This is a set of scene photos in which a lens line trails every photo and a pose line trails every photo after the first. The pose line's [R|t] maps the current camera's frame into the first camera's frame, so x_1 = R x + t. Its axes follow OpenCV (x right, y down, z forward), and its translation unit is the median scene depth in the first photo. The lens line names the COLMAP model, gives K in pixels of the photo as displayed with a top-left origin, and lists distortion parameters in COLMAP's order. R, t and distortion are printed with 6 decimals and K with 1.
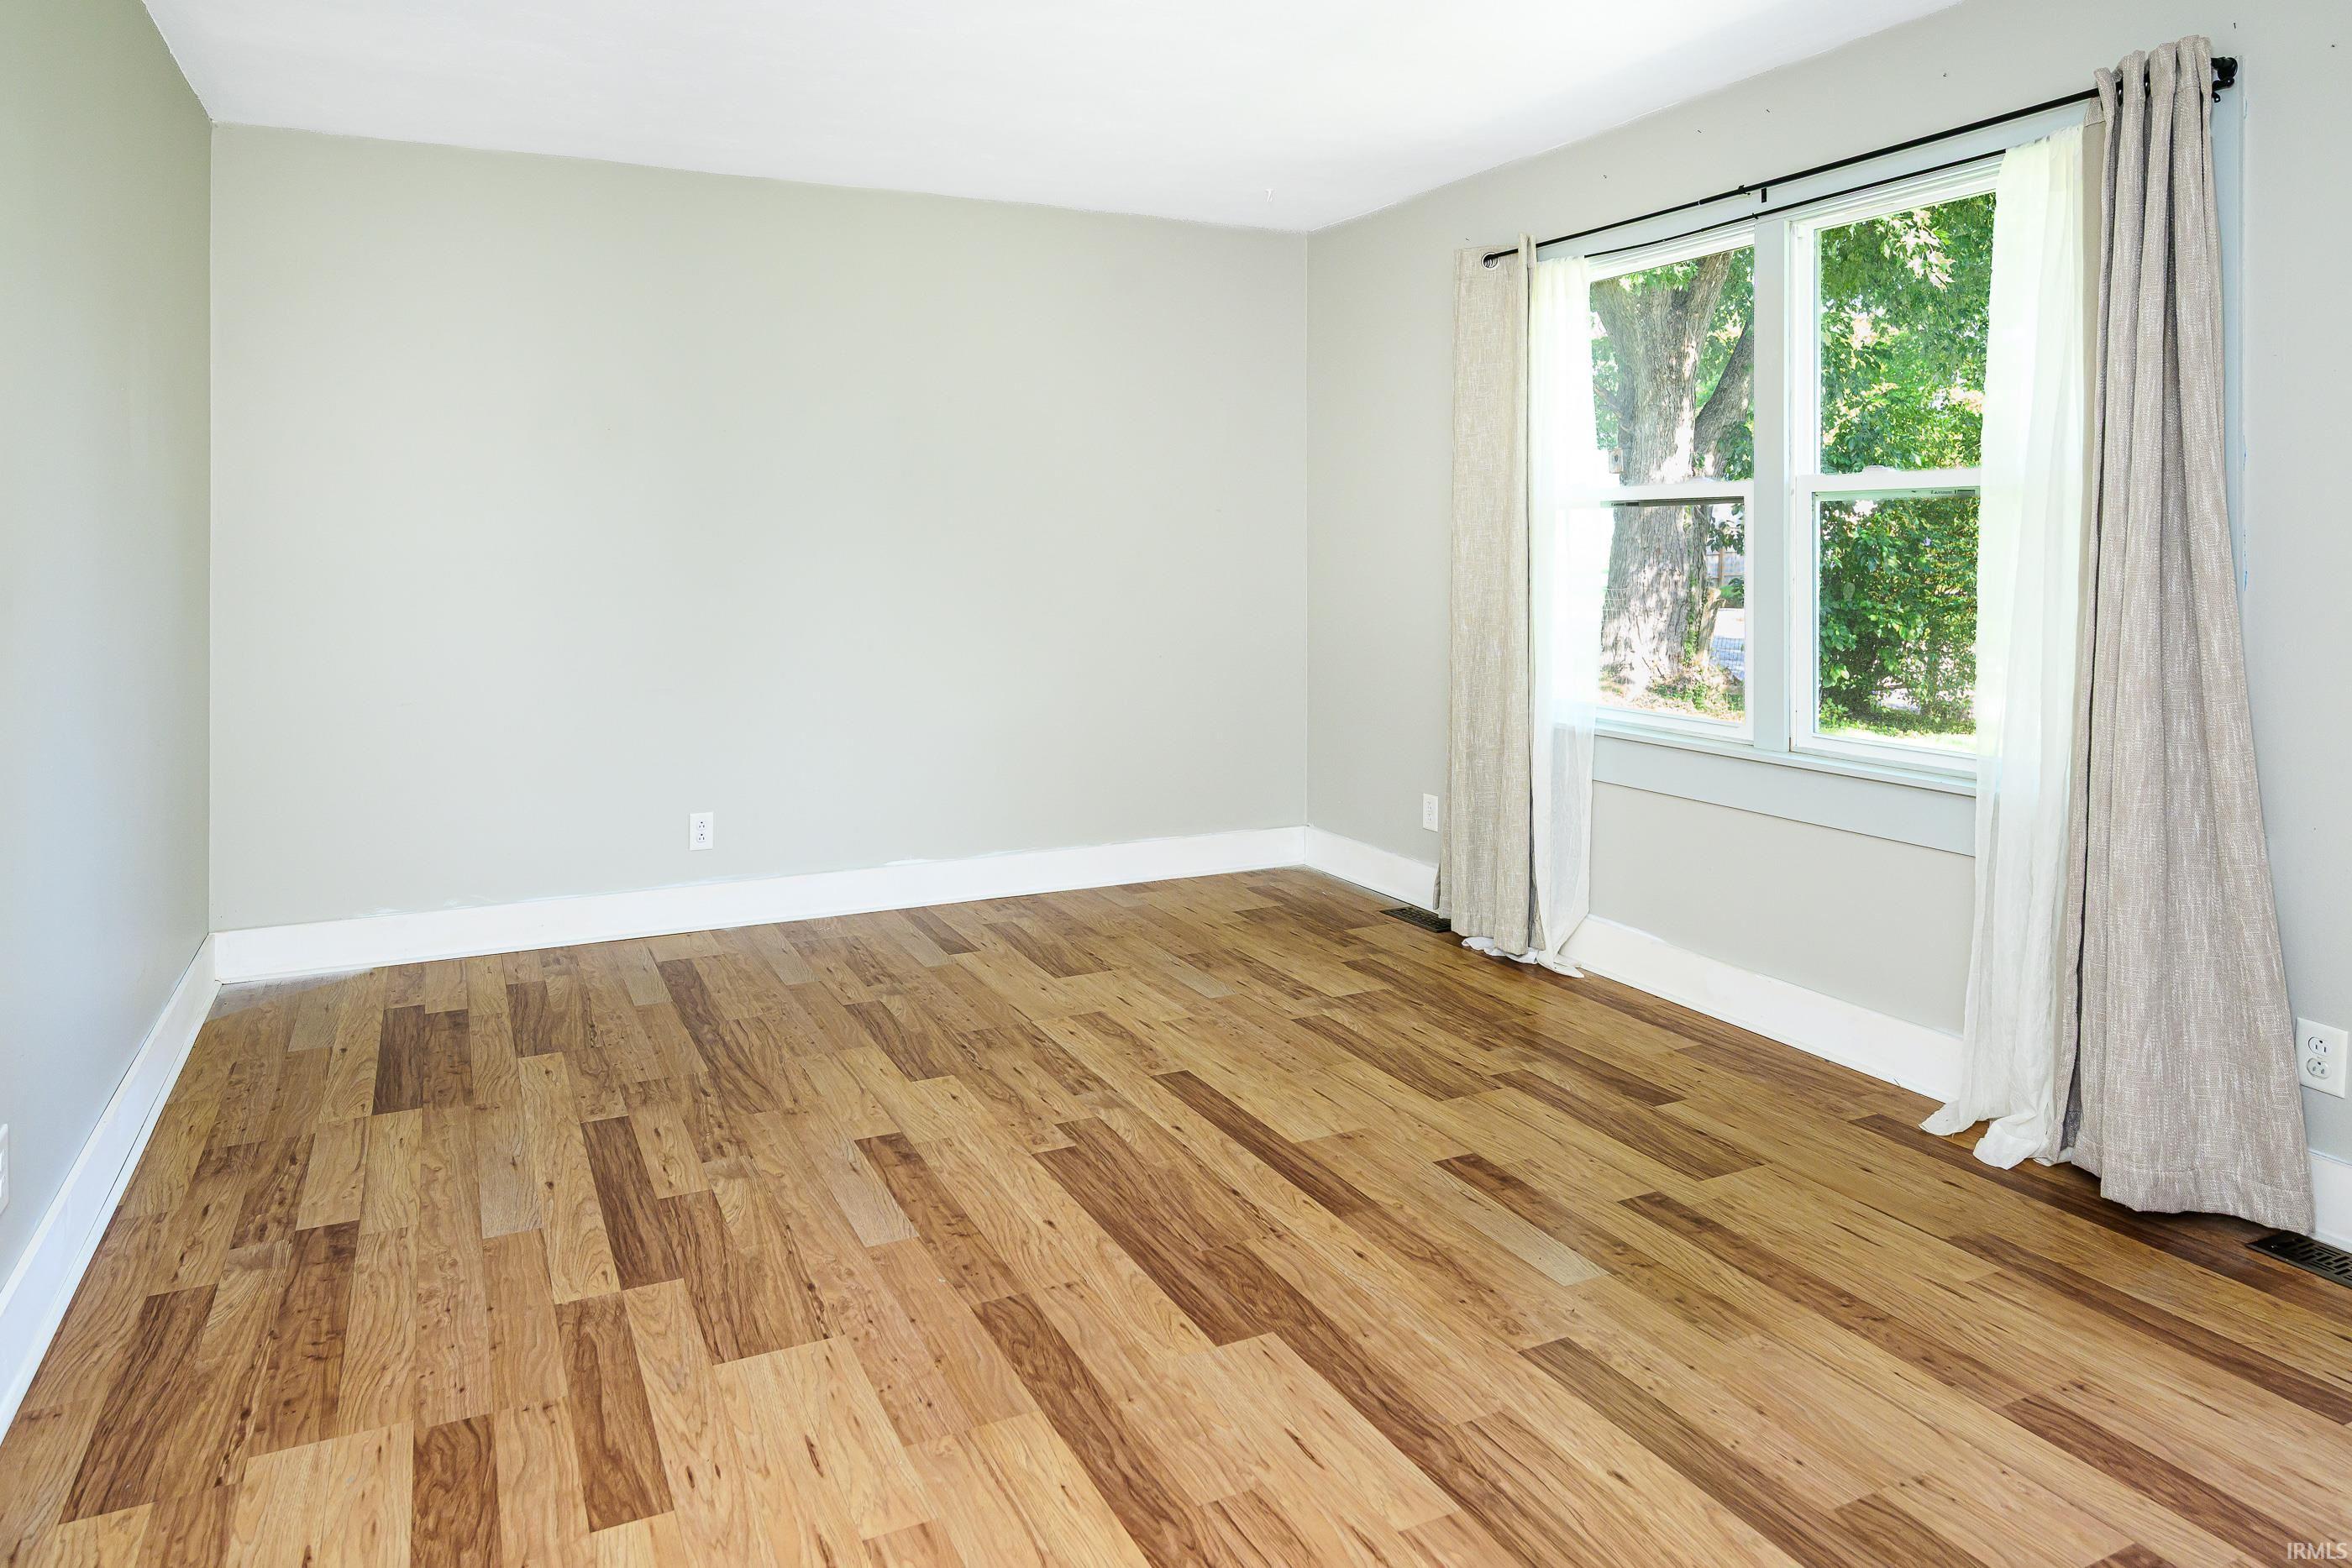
lens RADIAL K [[1492.3, 0, 1176.0], [0, 1492.3, 784.0], [0, 0, 1]] dist [-0.002817, -0.001370]
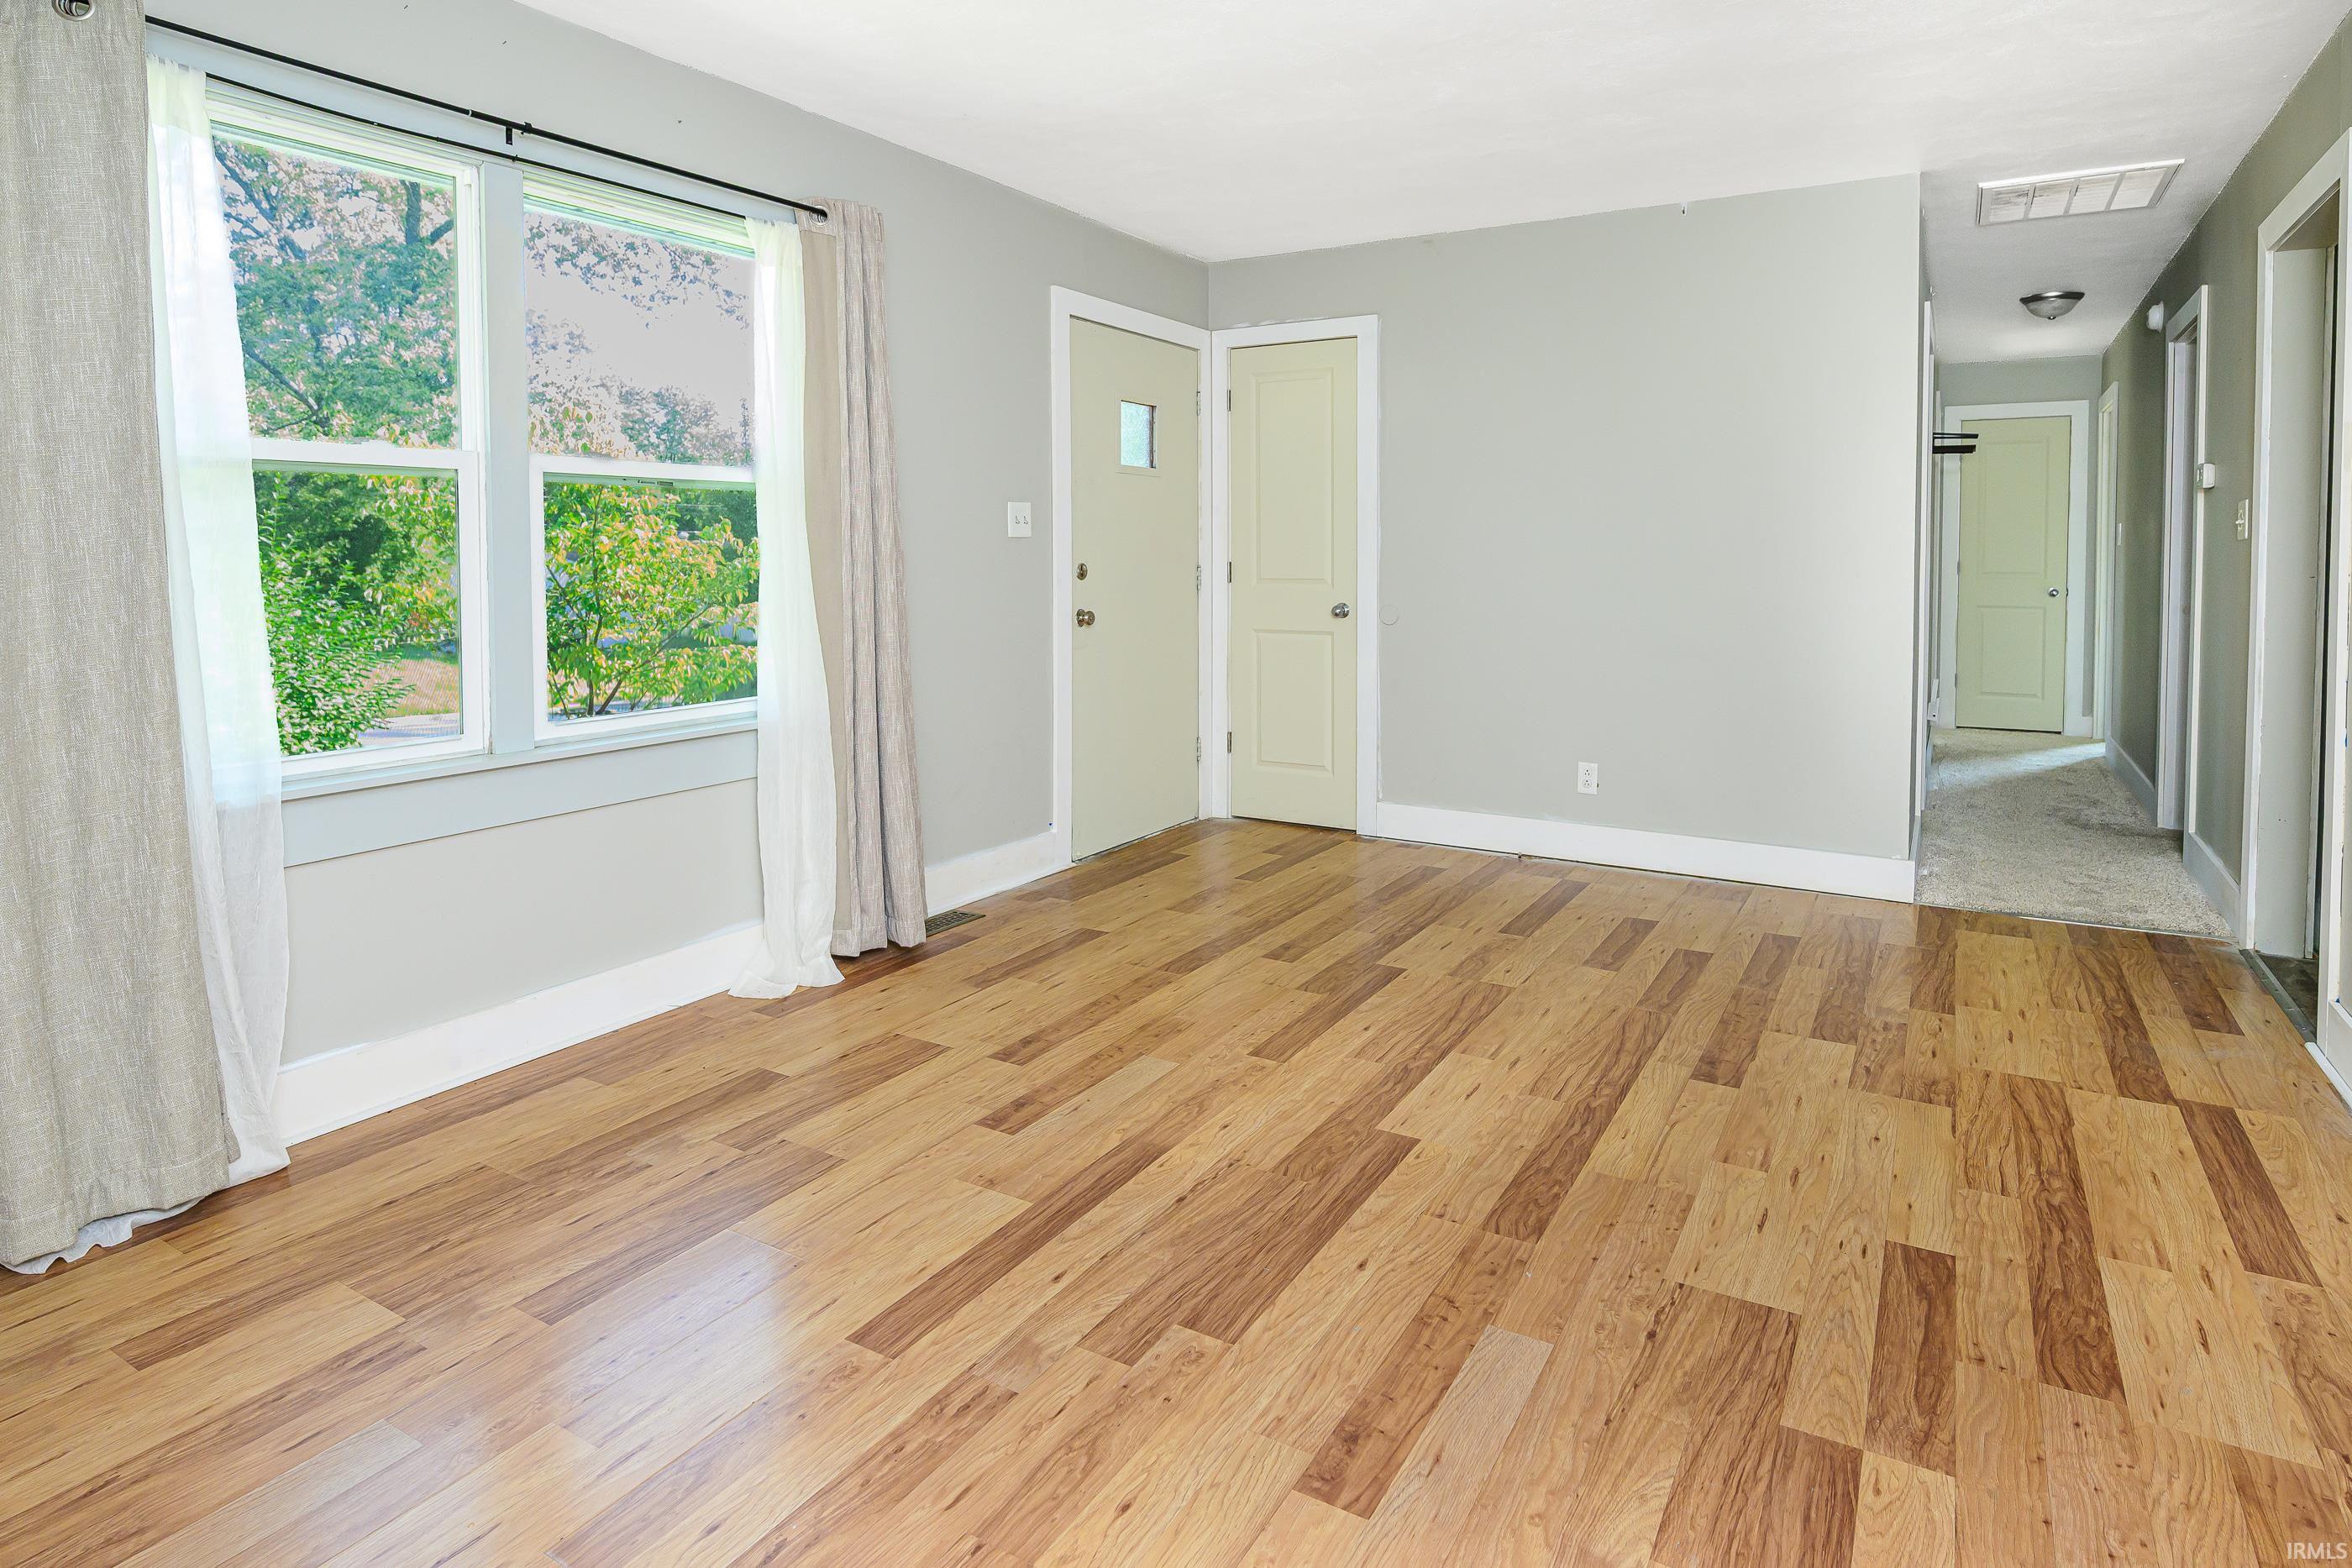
lens RADIAL K [[1222.9, 0, 1176.0], [0, 1222.9, 784.0], [0, 0, 1]] dist [-0.017858, 0.001411]
pose [[-0.524633, -0.152809, 0.837502, -0.678388], [0.143055, 0.953947, 0.263669, -0.219850], [-0.839223, 0.258138, -0.478612, 1.555392]]
